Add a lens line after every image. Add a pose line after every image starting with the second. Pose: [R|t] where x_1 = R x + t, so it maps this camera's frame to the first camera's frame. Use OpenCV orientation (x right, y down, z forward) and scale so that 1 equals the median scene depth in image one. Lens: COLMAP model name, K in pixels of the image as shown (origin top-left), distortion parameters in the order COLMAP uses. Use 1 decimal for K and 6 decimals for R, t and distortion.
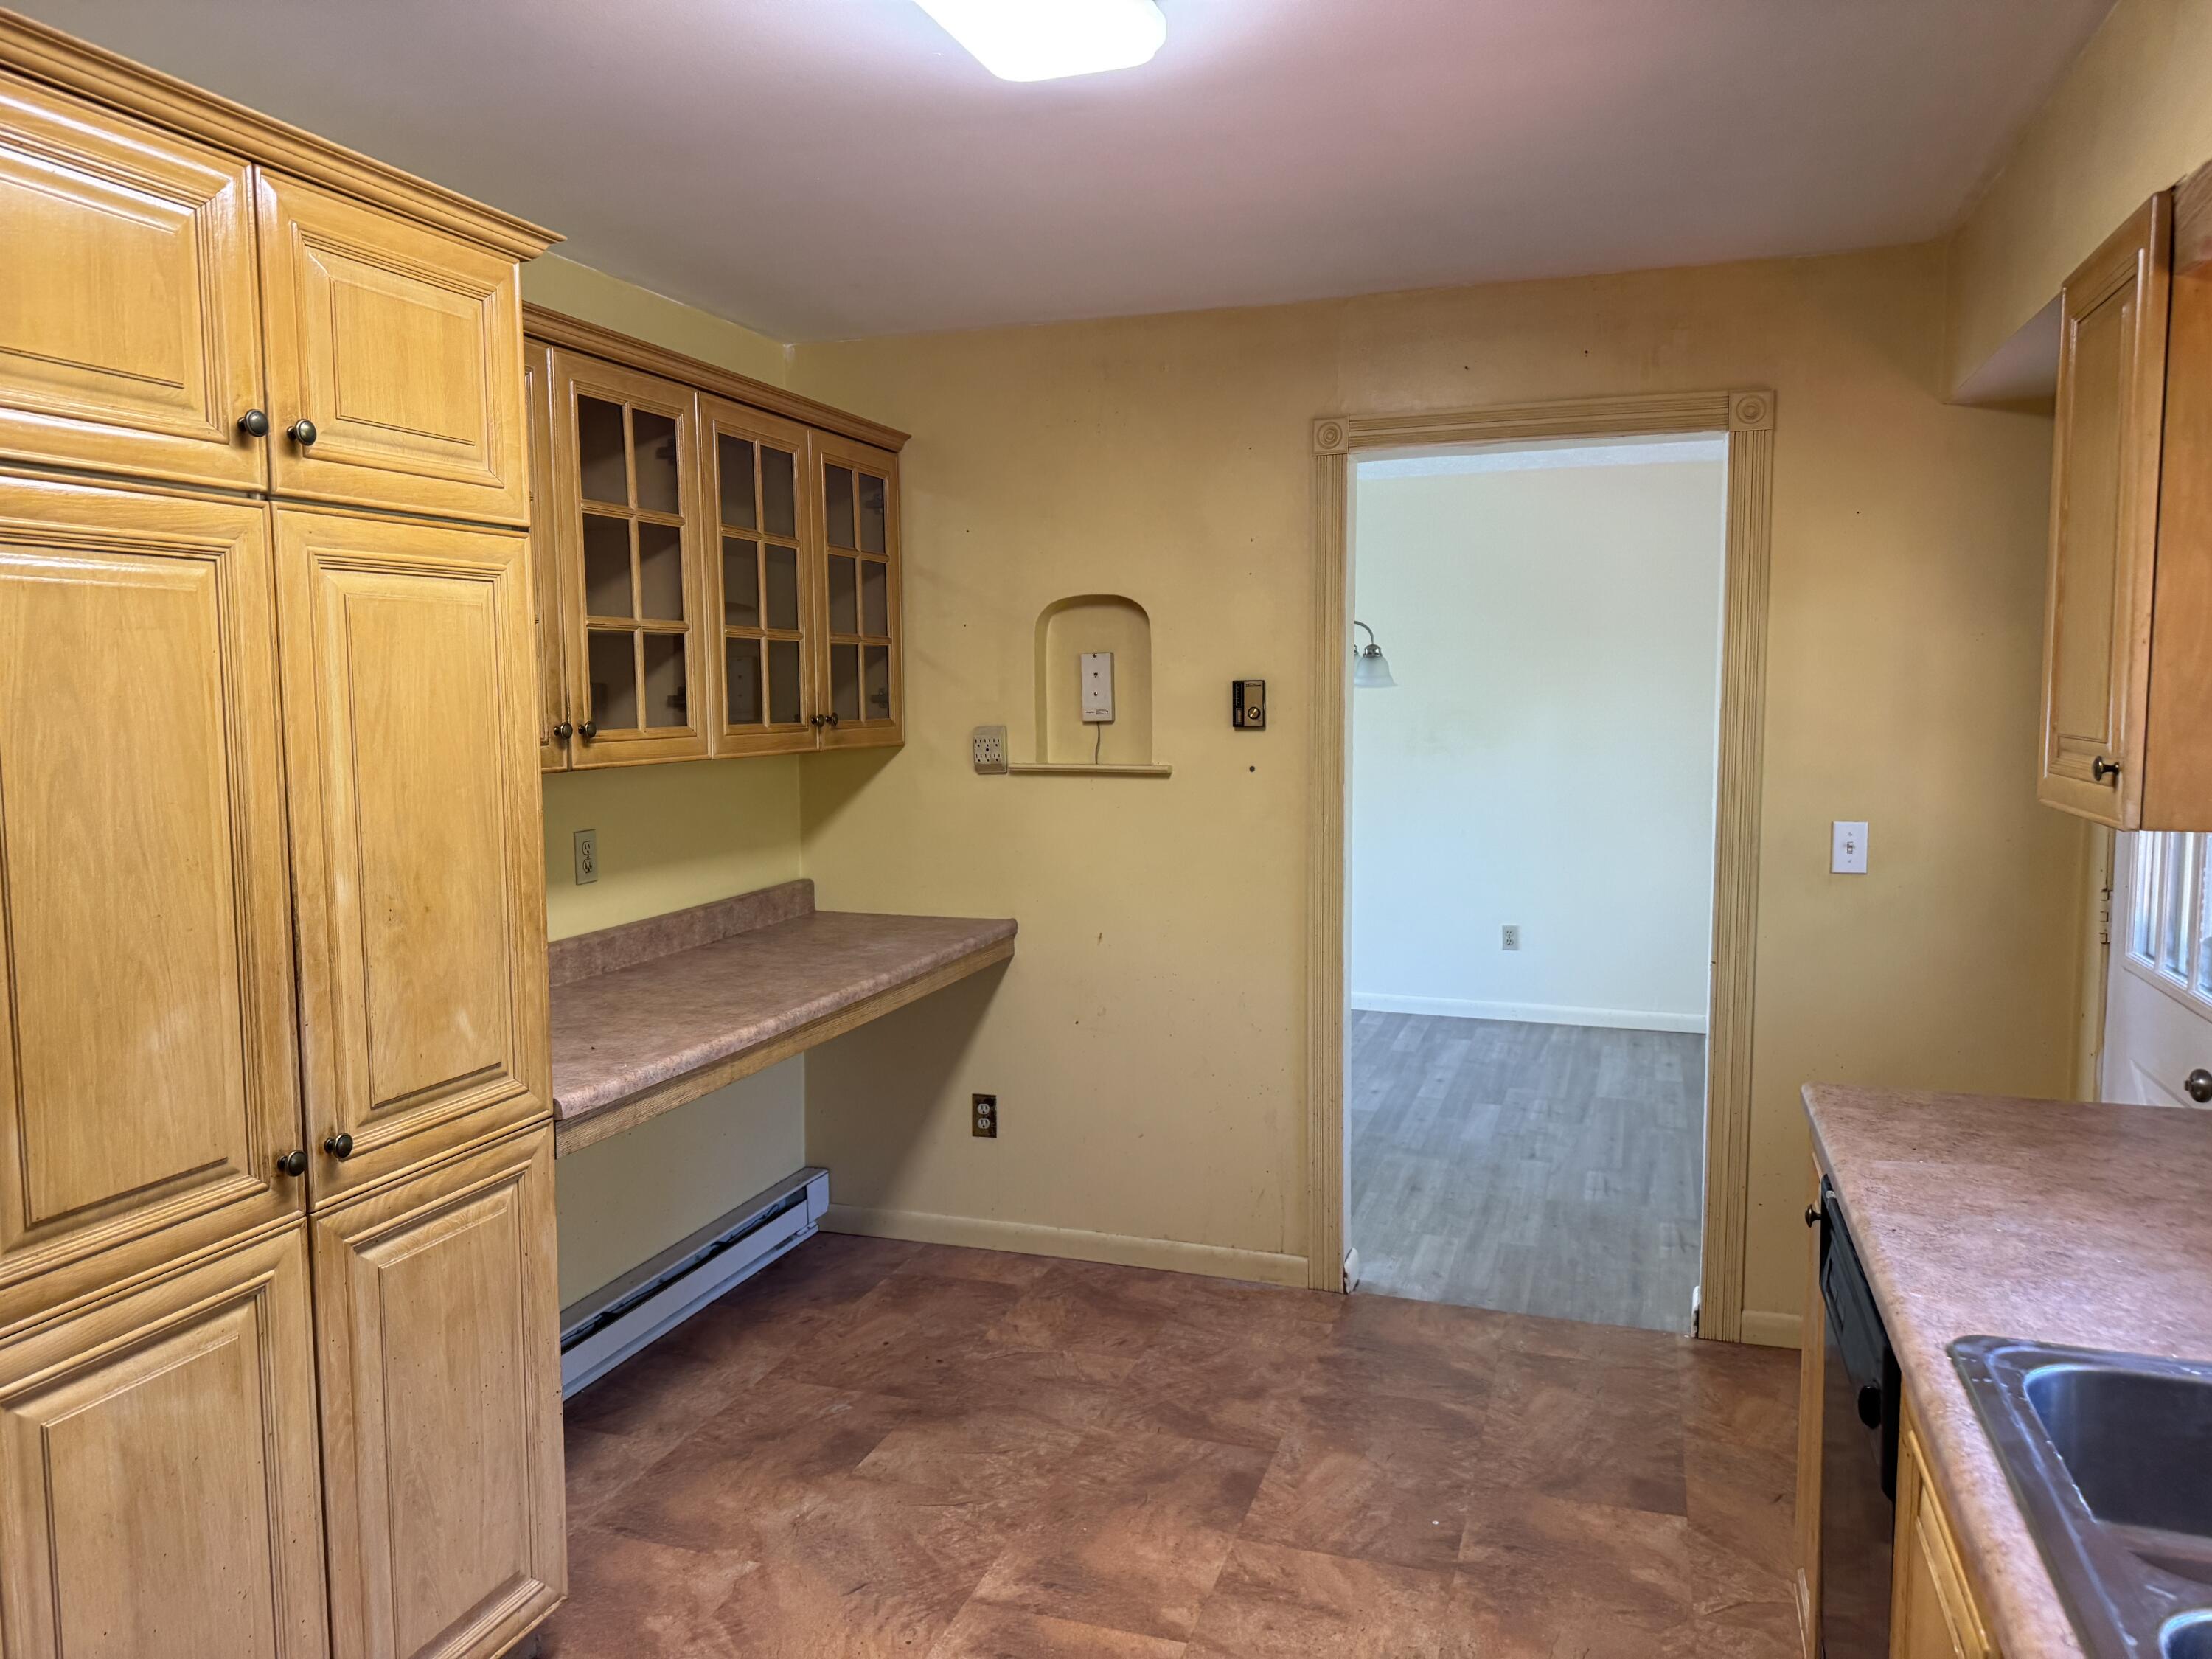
lens RADIAL K [[1581.0, 0, 1106.0], [0, 1581.0, 829.5], [0, 0, 1]] dist [0.050764, 0.001558]
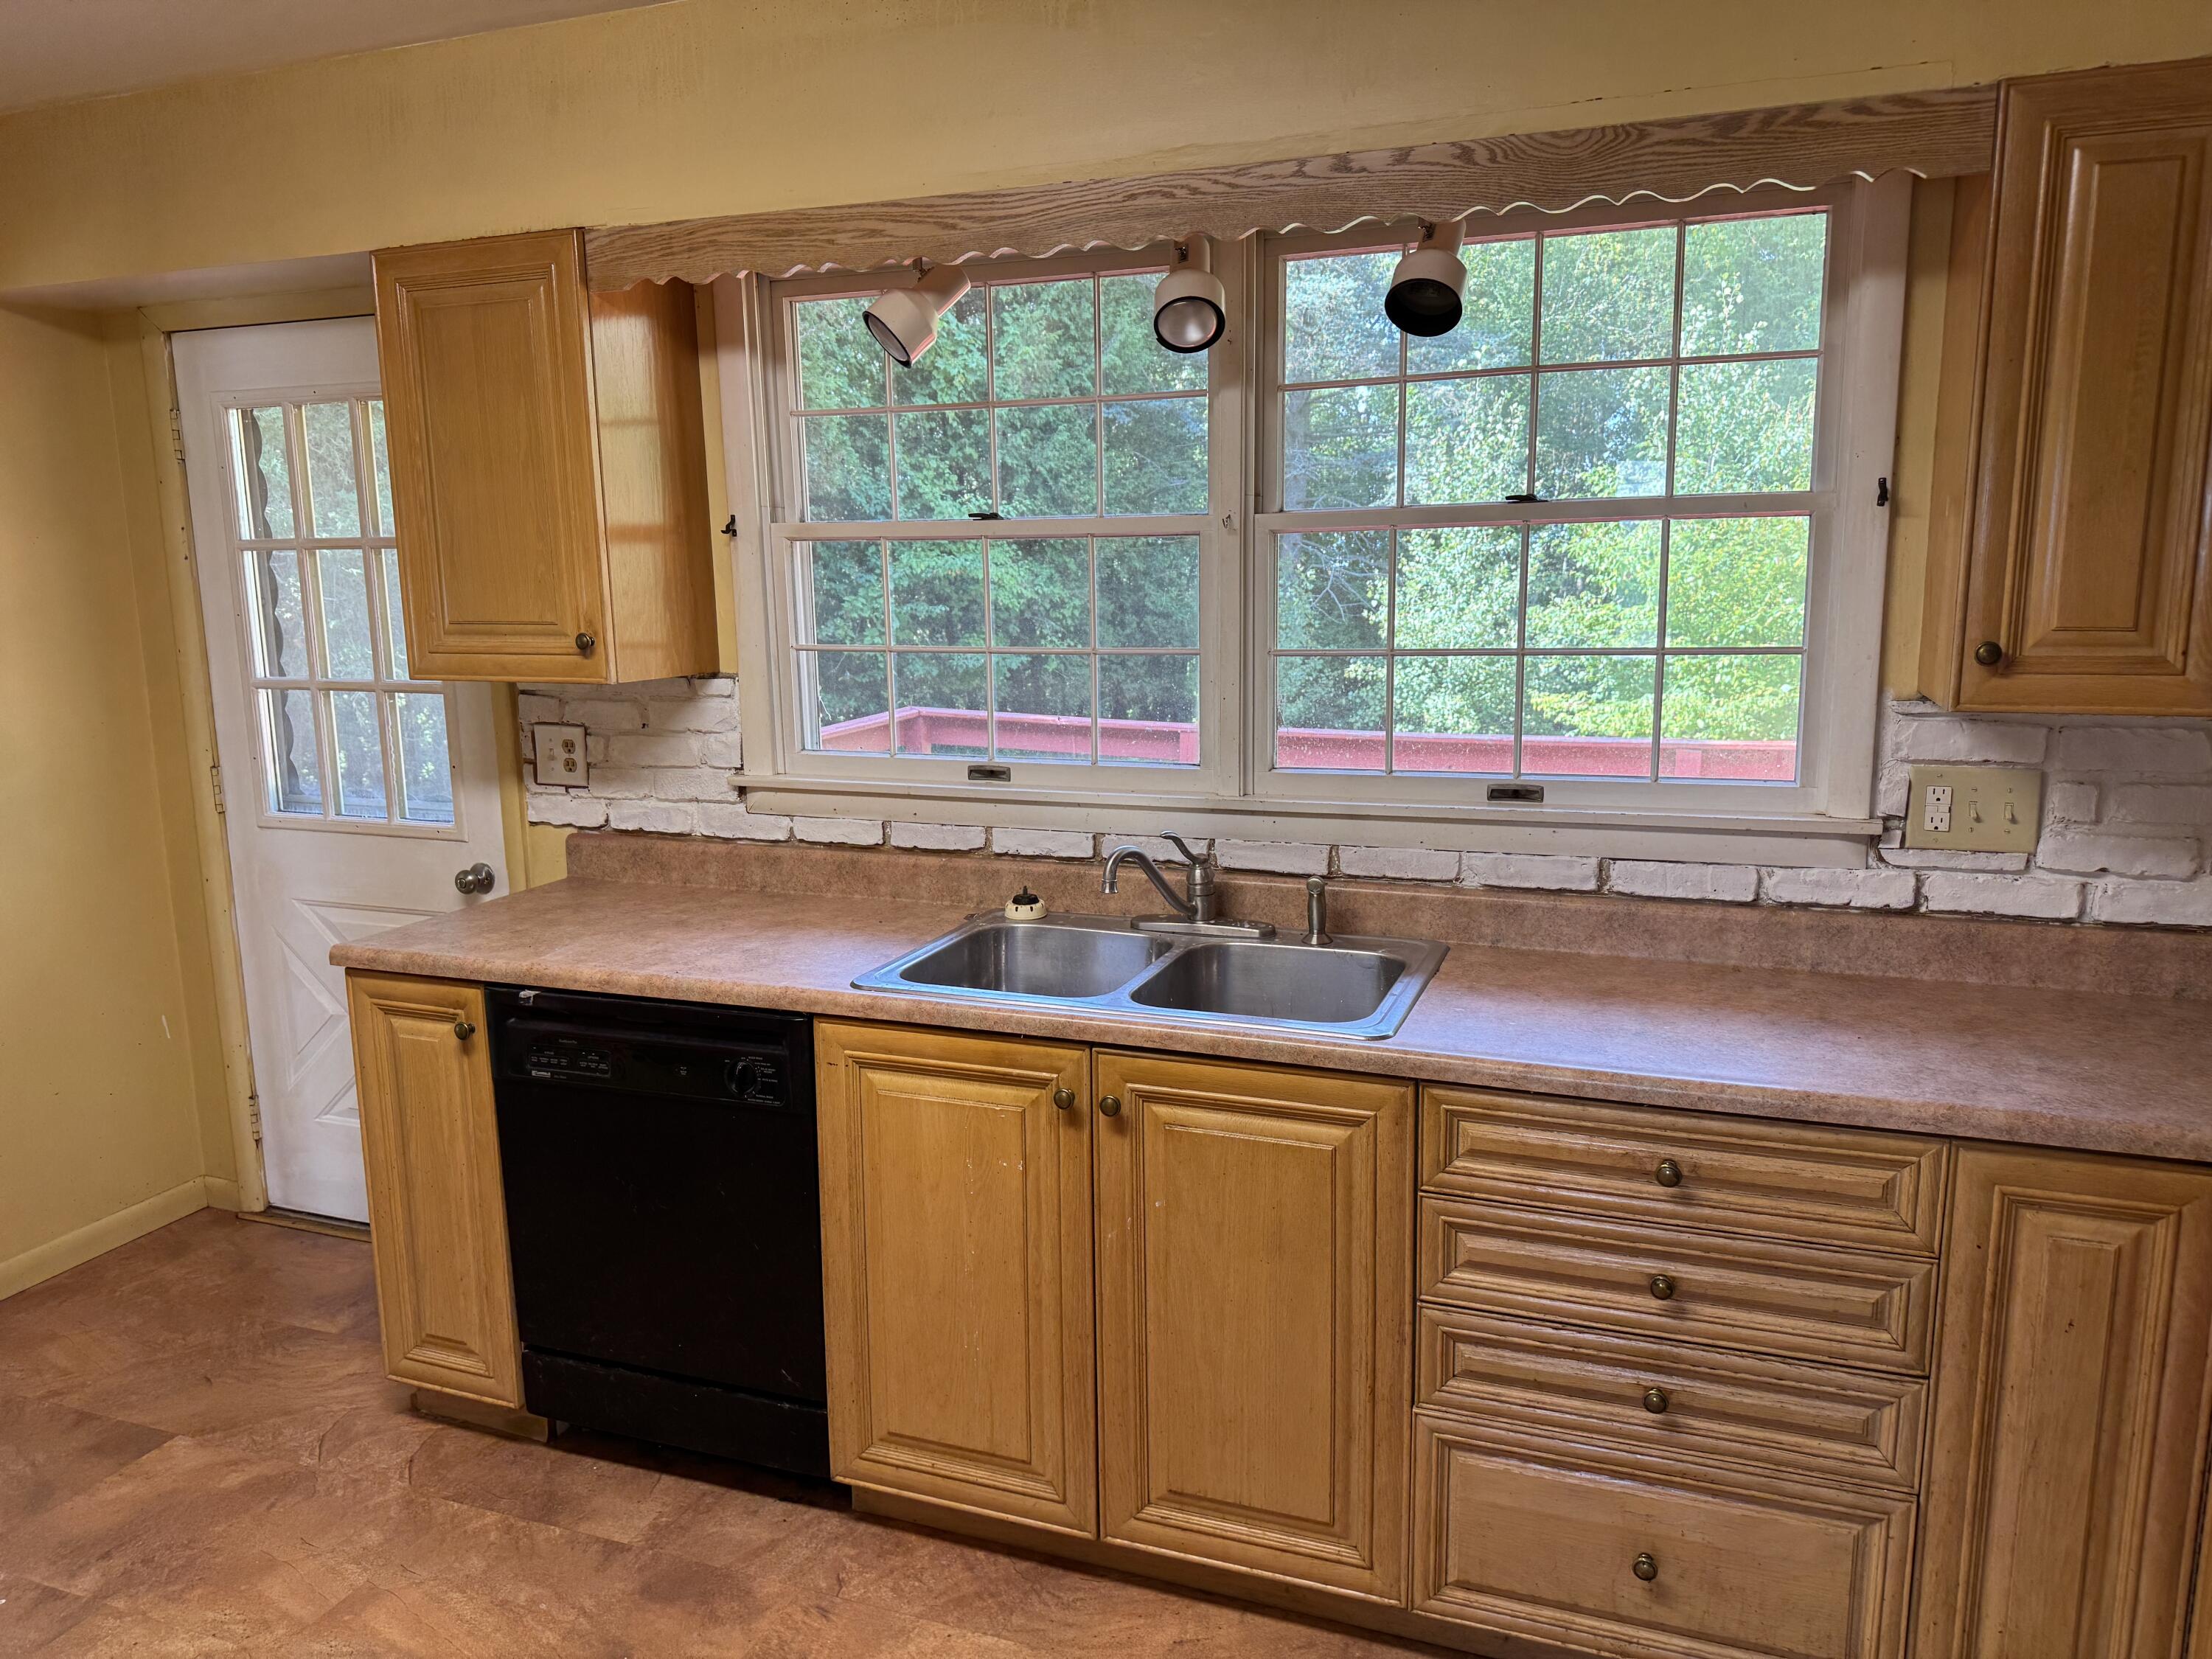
lens RADIAL K [[1567.6, 0, 1114.0], [0, 1567.6, 839.9], [0, 0, 1]] dist [0.143233, -0.166836]
pose [[0.027143, -0.173040, 0.984541, -0.736772], [0.109228, 0.979520, 0.169146, -0.051461], [-0.993646, 0.102949, 0.045488, 0.465946]]
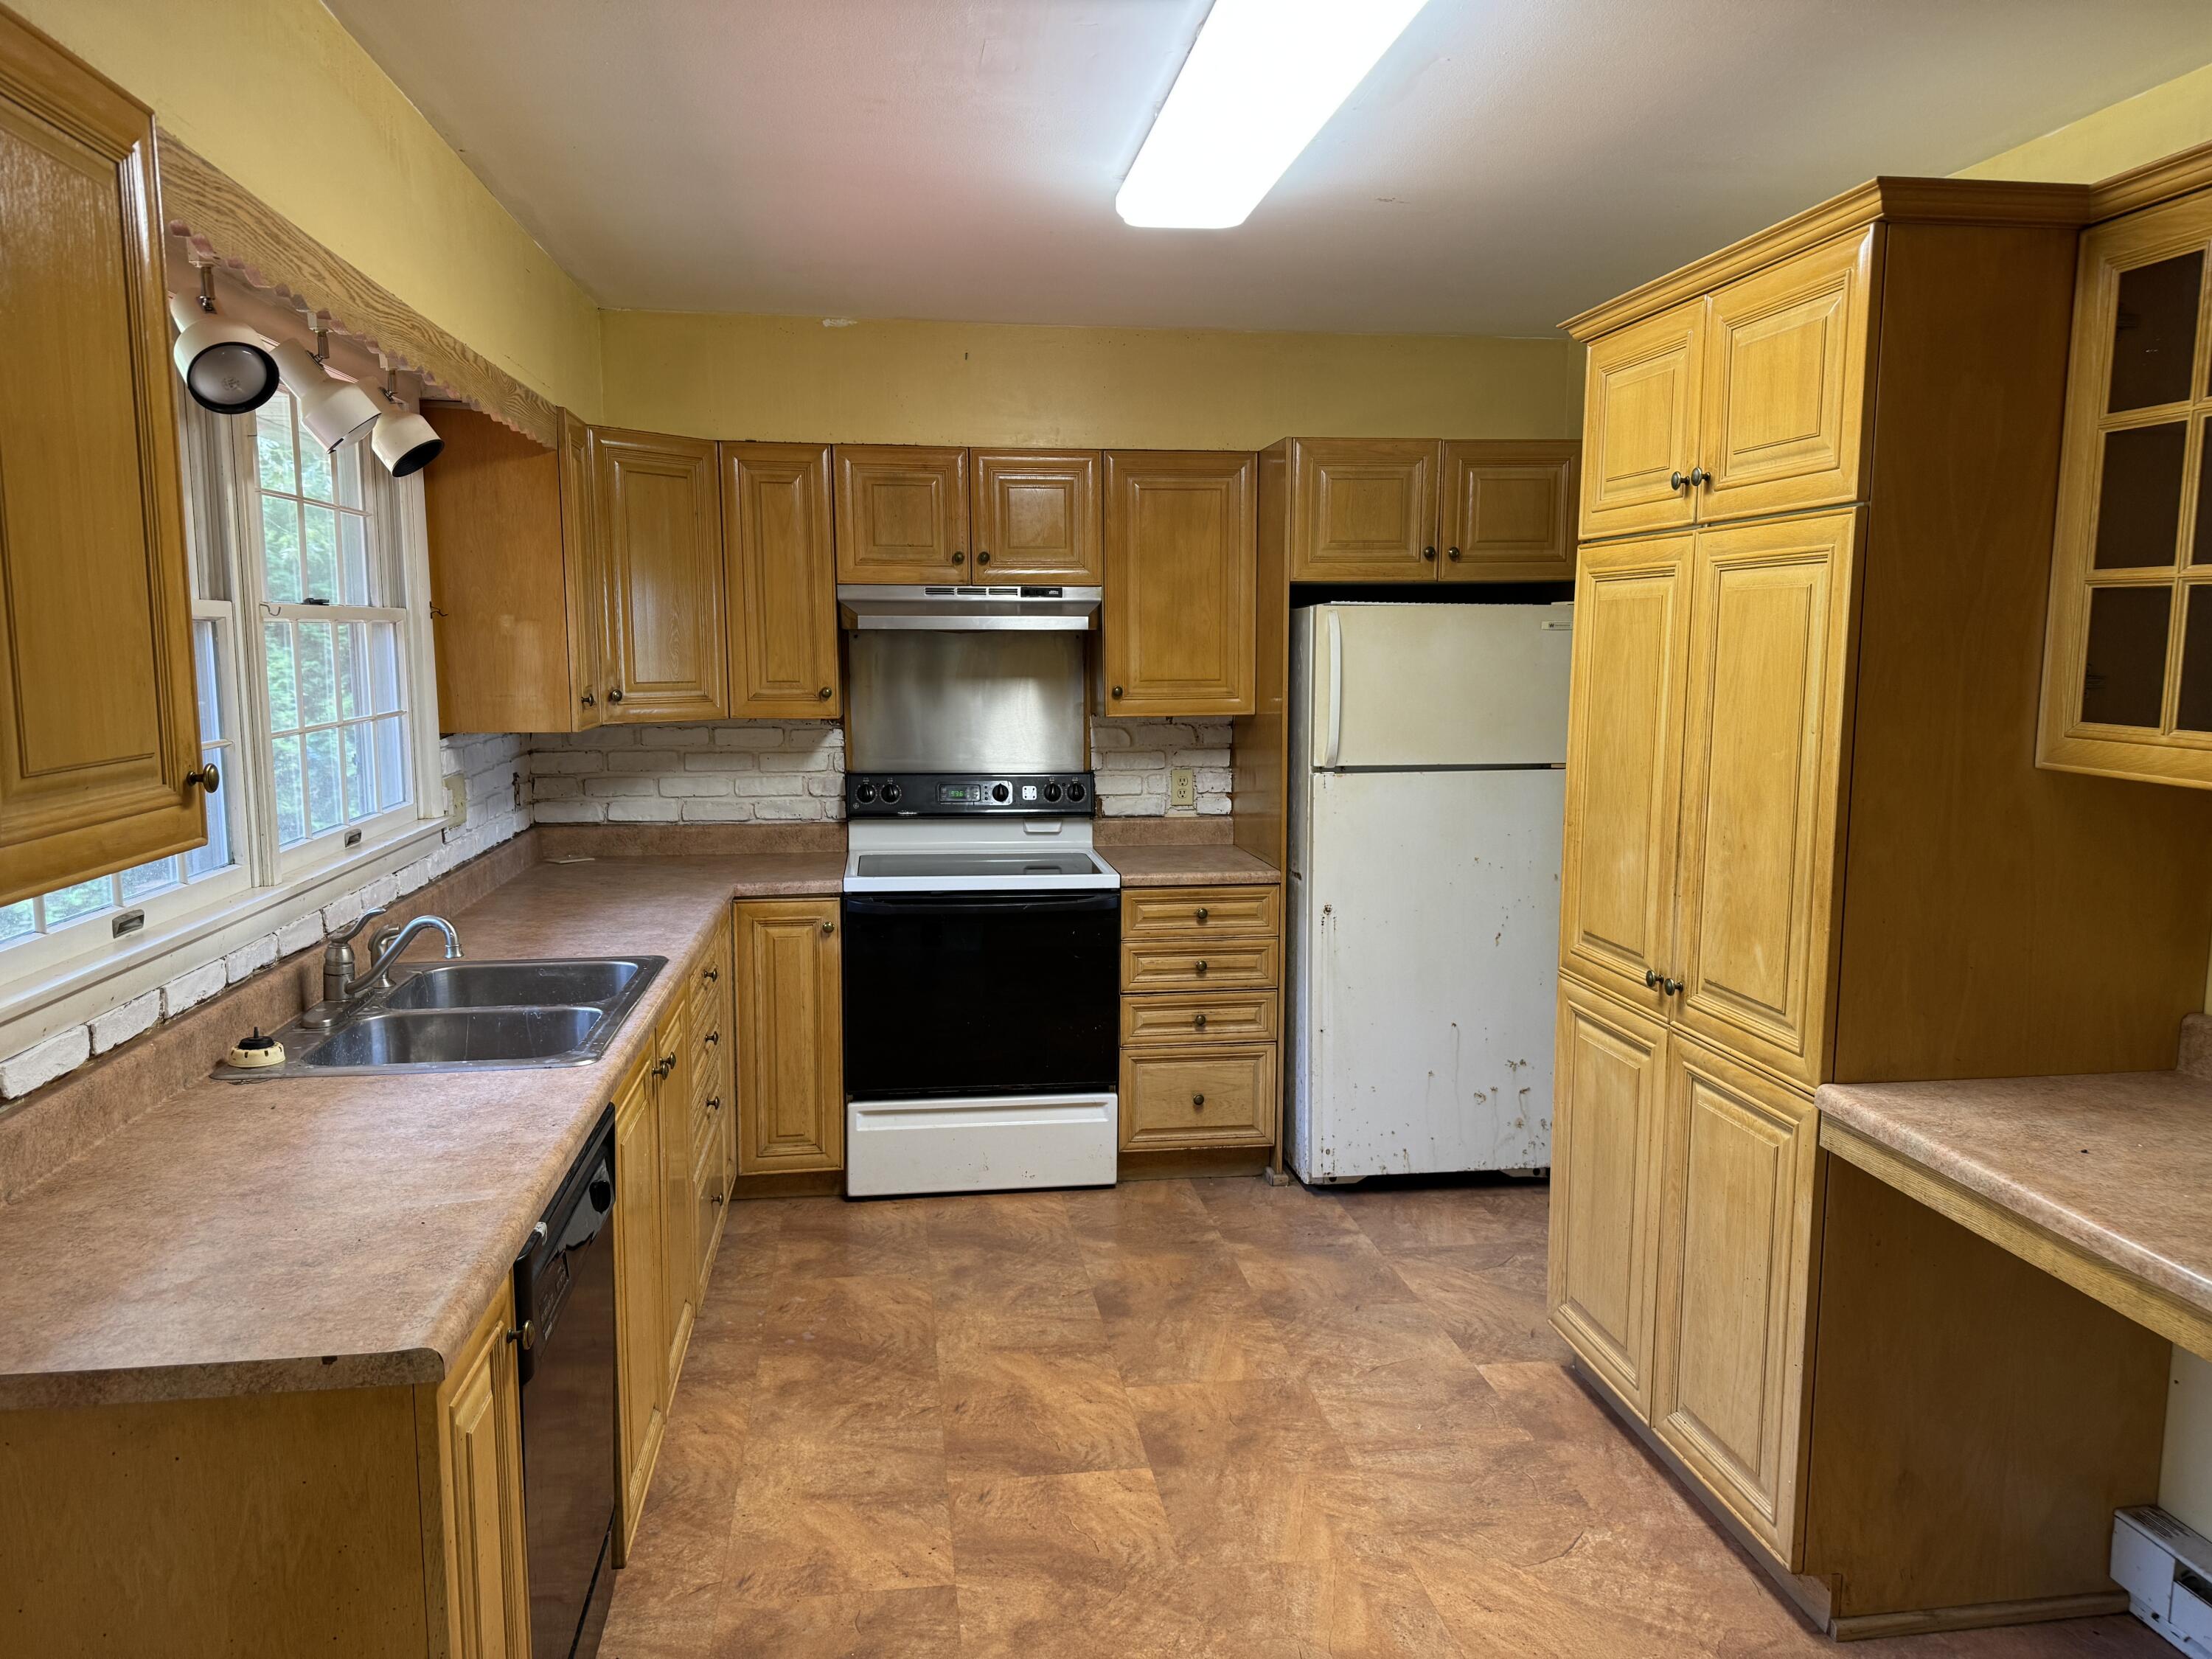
lens RADIAL K [[1567.6, 0, 1114.0], [0, 1567.6, 839.9], [0, 0, 1]] dist [0.143233, -0.166836]
pose [[-0.890763, 0.060785, -0.450386, 0.551709], [-0.041459, 0.976014, 0.213722, -0.196662], [0.452574, 0.209048, -0.866877, 1.869736]]
